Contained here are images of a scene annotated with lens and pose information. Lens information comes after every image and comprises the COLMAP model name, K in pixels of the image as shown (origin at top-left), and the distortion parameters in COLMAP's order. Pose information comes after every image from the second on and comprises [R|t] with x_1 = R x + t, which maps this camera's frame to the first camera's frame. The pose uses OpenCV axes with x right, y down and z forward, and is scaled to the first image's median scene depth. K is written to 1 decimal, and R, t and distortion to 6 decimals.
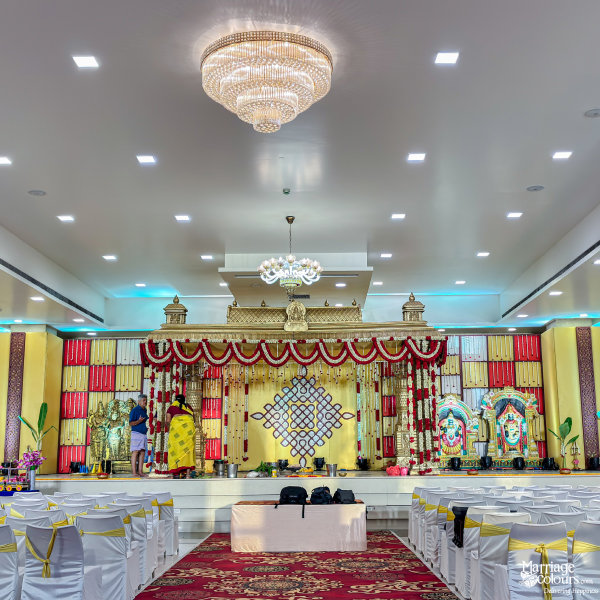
lens RADIAL K [[789.6, 0, 316.9], [0, 789.6, 300.0], [0, 0, 1]] dist [0.006957, -0.016366]
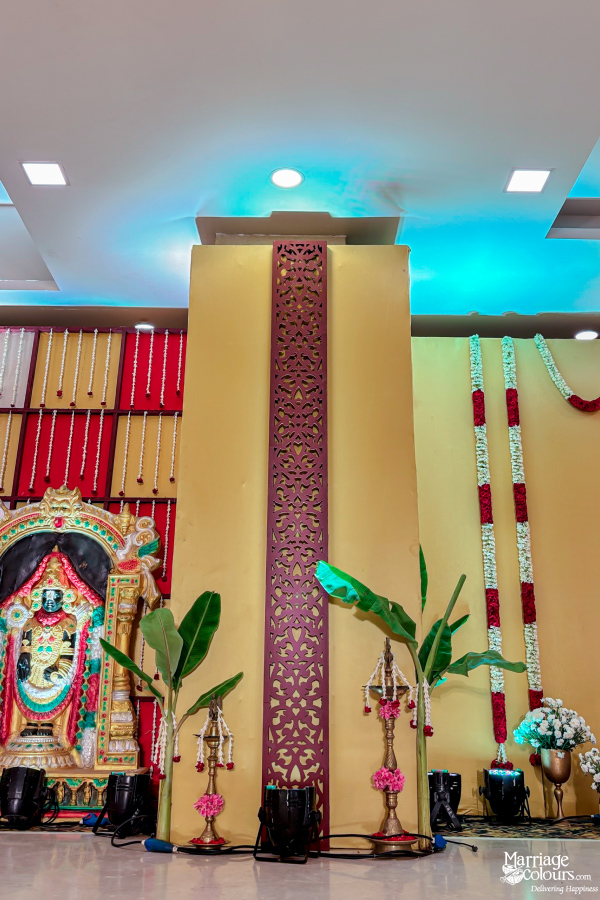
lens RADIAL K [[753.3, 0, 300.0], [0, 753.3, 450.0], [0, 0, 1]] dist [0.007136, 0.001232]
pose [[0.999588, 0.027171, 0.009237, 0.324130], [-0.025683, 0.990582, -0.134488, 0.129856], [-0.012804, 0.134196, 0.990872, 0.742862]]
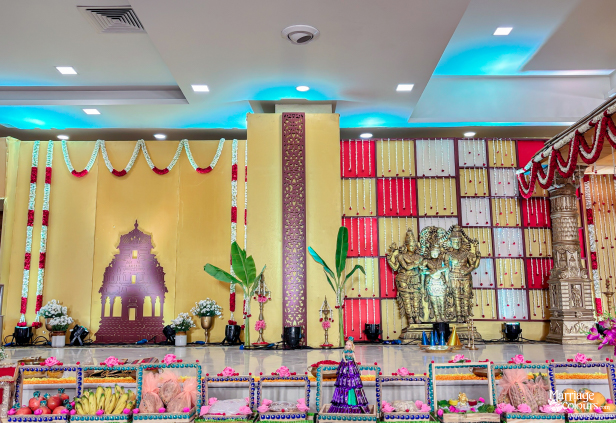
lens RADIAL K [[555.8, 0, 308.0], [0, 555.8, 211.5], [0, 0, 1]] dist [0.003608, -0.002751]
pose [[0.999916, 0.003736, 0.012442, -0.358930], [-0.003902, 0.999903, 0.013406, 0.107330], [-0.012391, -0.013454, 0.999833, 0.550224]]
